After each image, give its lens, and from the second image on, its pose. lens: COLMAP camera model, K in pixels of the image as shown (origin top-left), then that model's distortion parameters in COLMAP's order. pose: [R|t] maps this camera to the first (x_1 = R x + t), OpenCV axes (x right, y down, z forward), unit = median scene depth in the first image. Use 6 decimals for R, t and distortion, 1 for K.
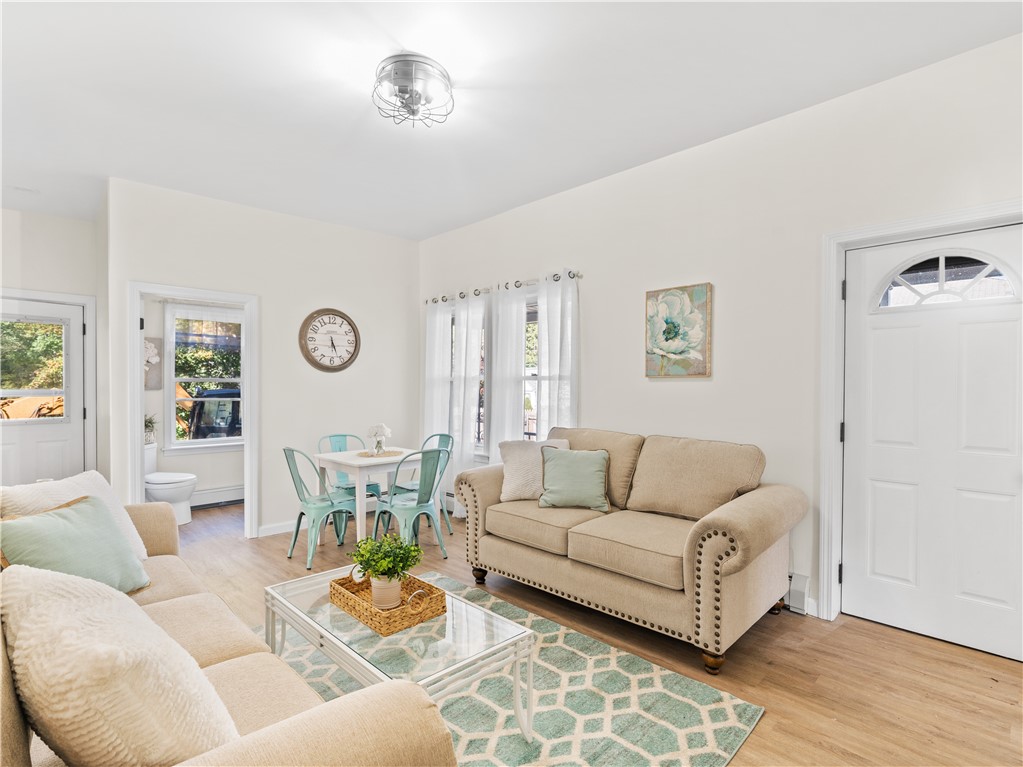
lens RADIAL K [[513.4, 0, 507.7], [0, 513.4, 383.7], [0, 0, 1]] dist [-0.013097, 0.002271]
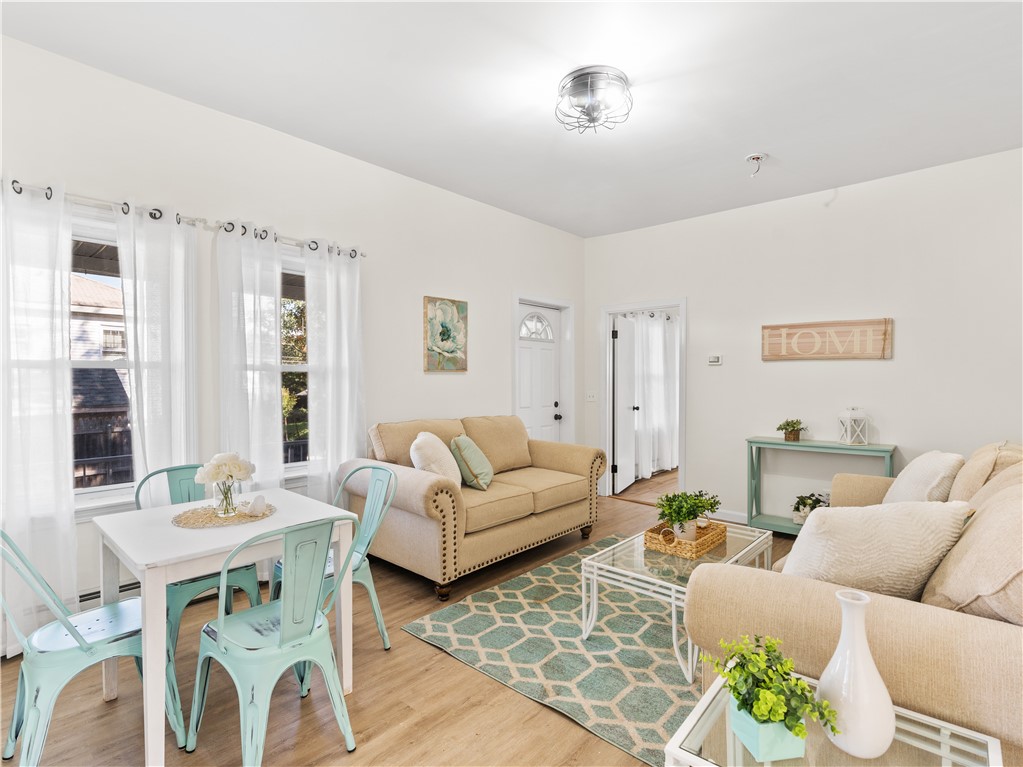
lens RADIAL K [[513.4, 0, 511.1], [0, 513.4, 383.9], [0, 0, 1]] dist [-0.013097, 0.002271]
pose [[-0.049400, -0.012054, 0.998706, -0.906913], [-0.004164, 0.999921, 0.011862, 0.002483], [-0.998770, -0.003573, -0.049446, 0.890729]]
